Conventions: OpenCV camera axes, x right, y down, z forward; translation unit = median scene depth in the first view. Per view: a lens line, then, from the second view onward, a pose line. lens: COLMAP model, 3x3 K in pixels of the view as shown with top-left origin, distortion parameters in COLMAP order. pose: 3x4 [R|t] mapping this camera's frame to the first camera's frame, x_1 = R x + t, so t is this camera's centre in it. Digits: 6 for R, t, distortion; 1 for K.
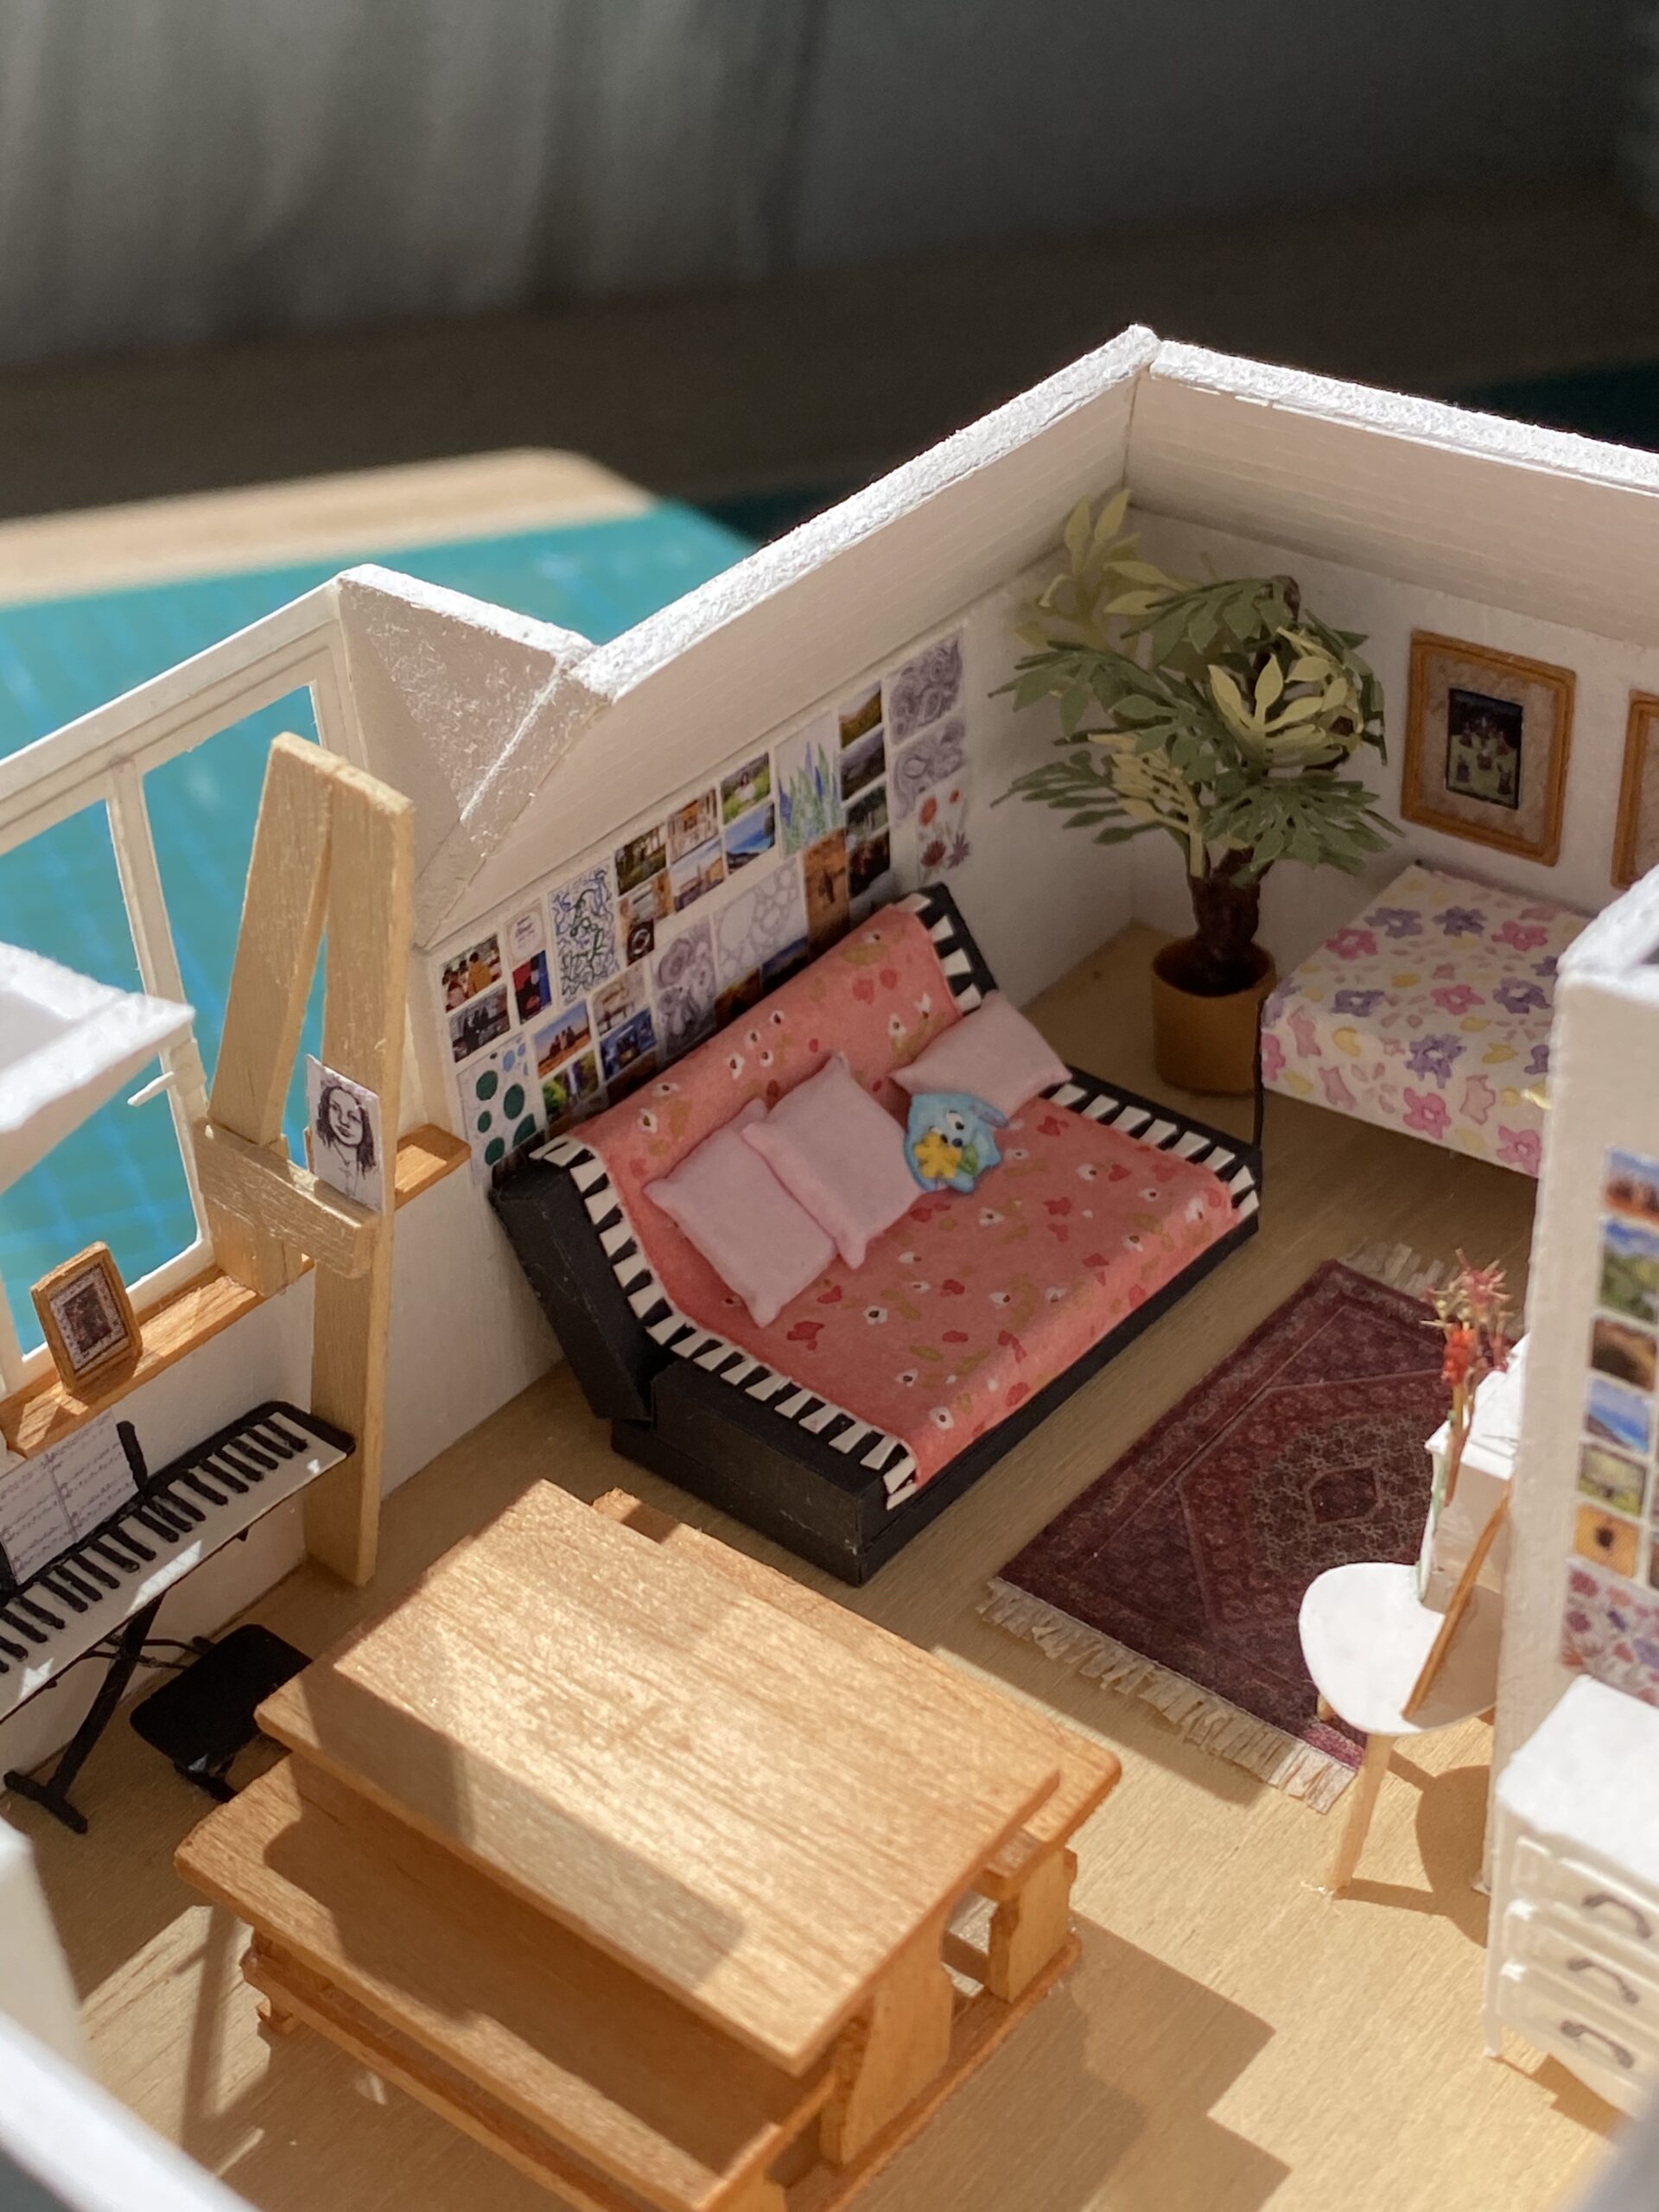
lens RADIAL K [[3061.3, 0, 829.5], [0, 3061.3, 1106.0], [0, 0, 1]] dist [0.162284, -0.830505]
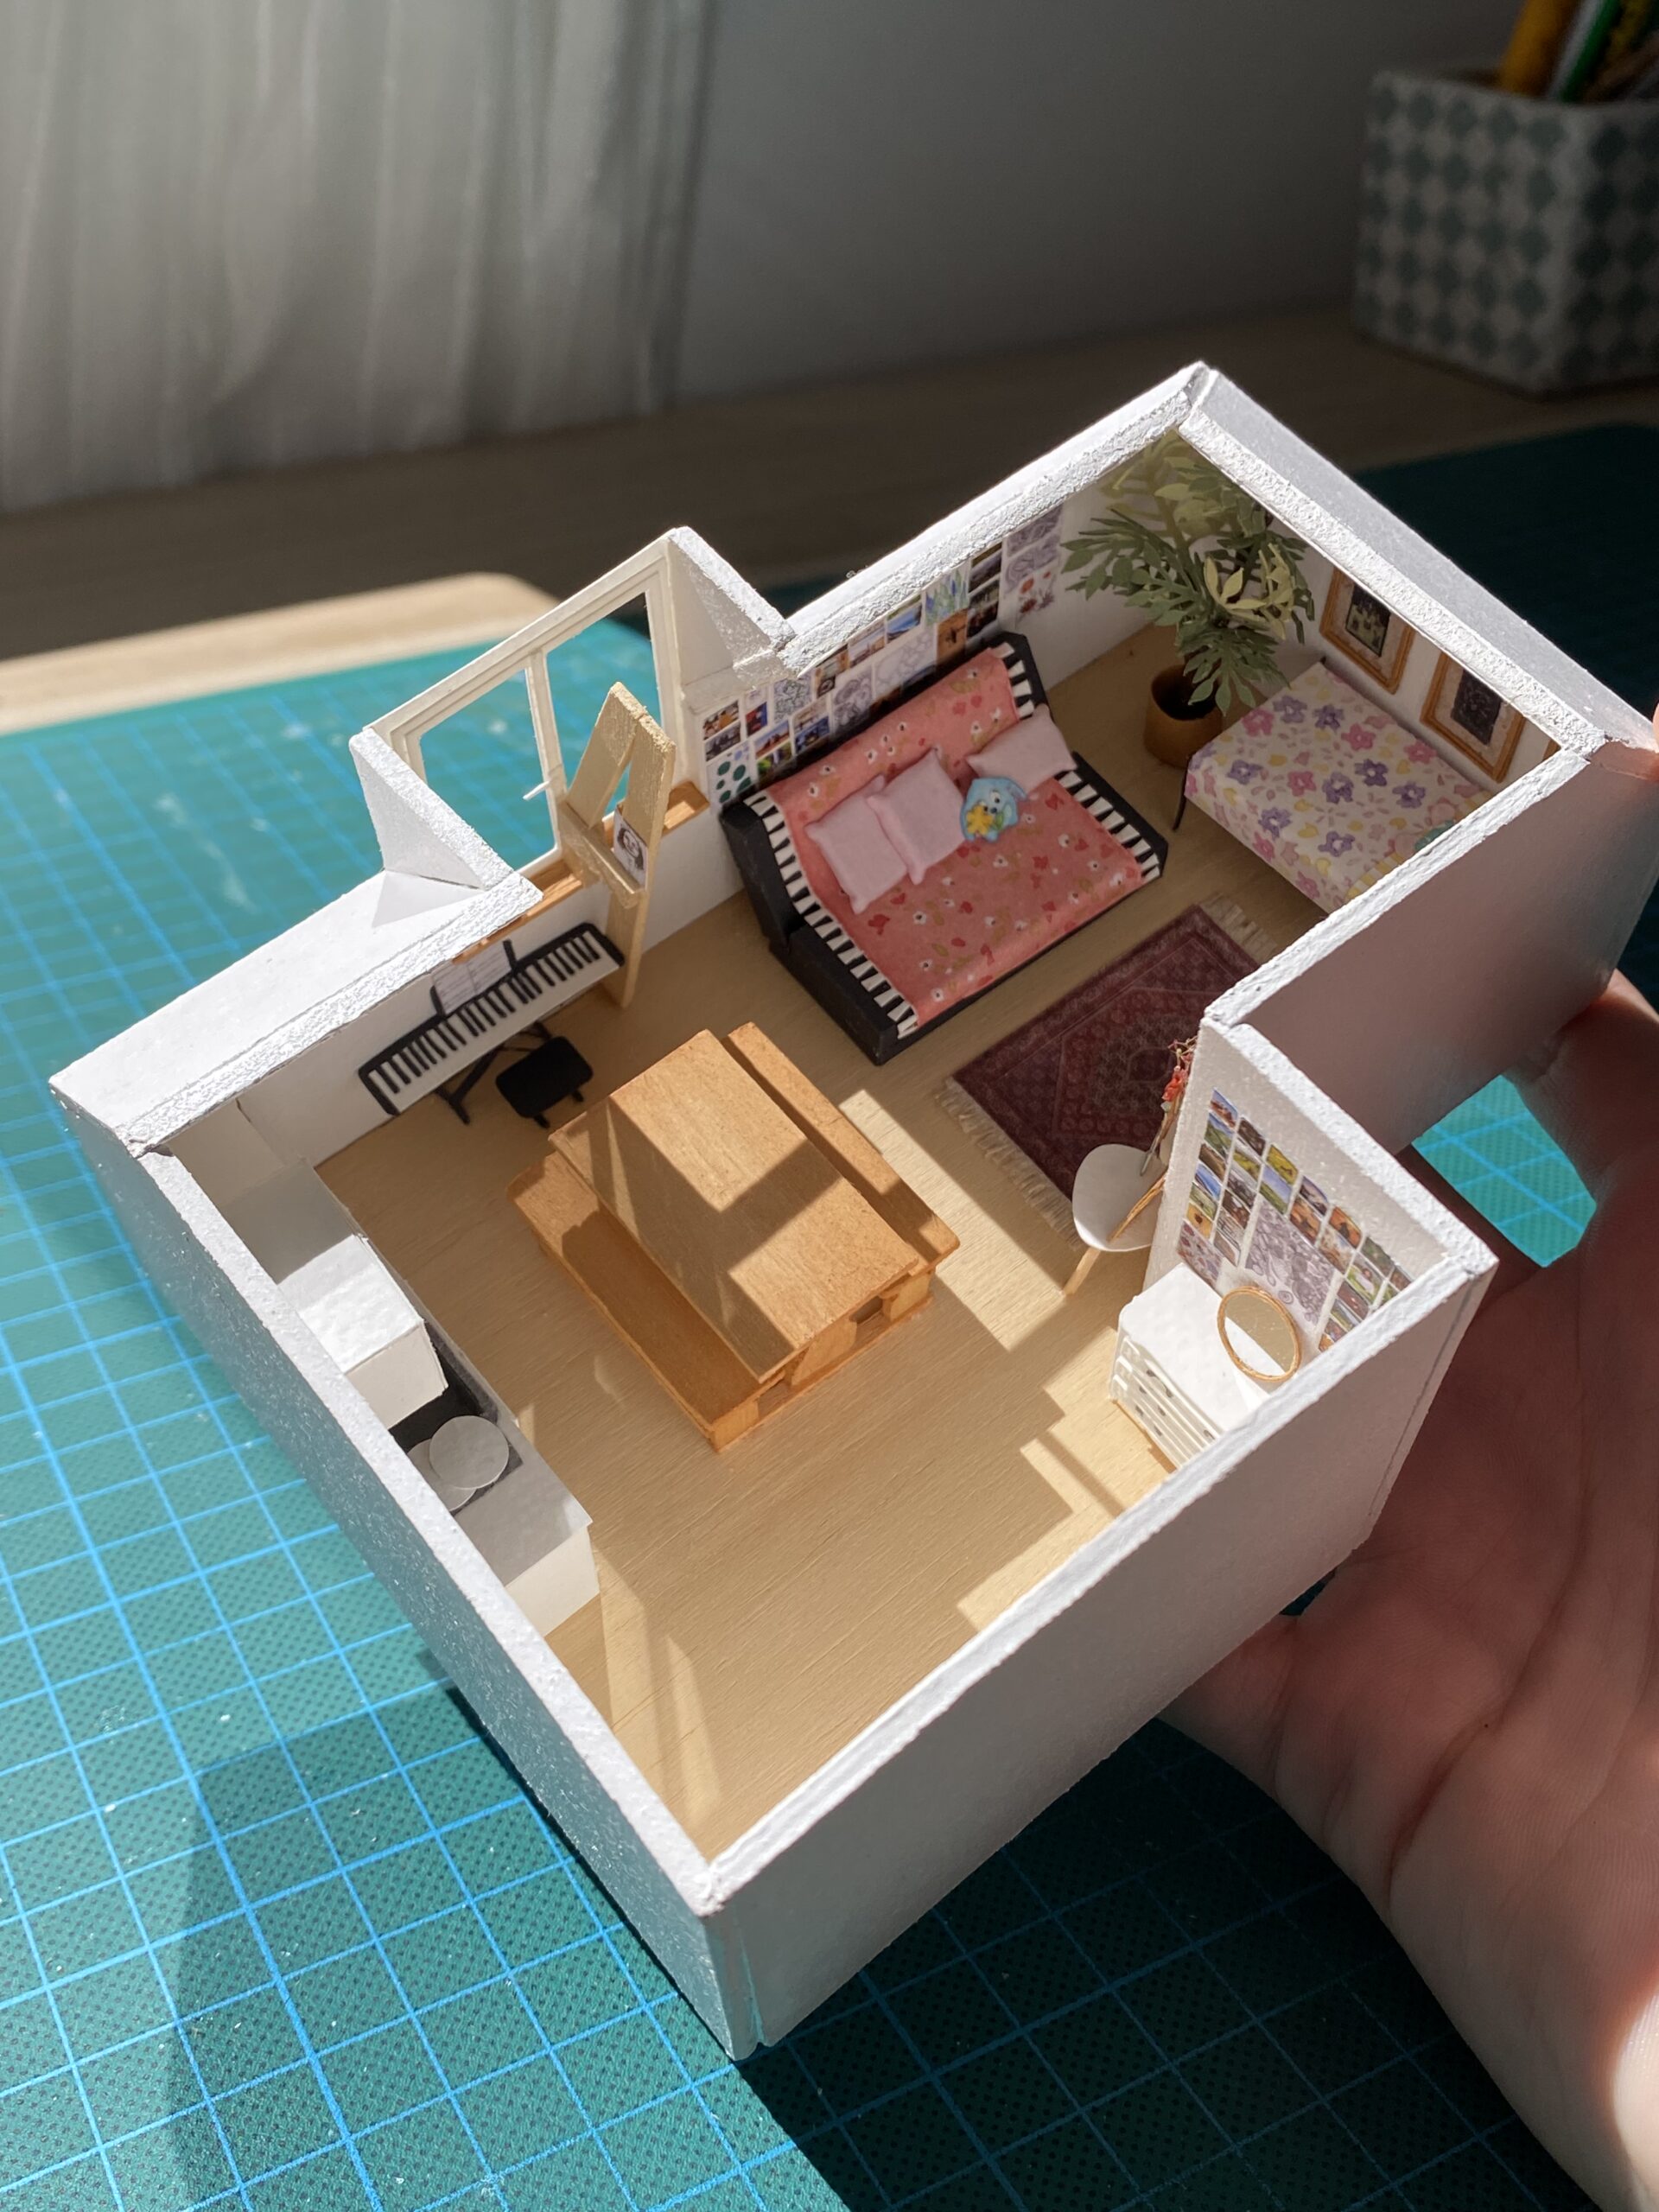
lens RADIAL K [[2503.6, 0, 836.3], [0, 2503.6, 1080.9], [0, 0, 1]] dist [0.121281, -0.456943]
pose [[0.976666, 0.203655, -0.068179, 0.085124], [-0.154628, 0.887128, 0.434850, -0.469483], [0.149043, -0.414161, 0.897918, -0.362374]]
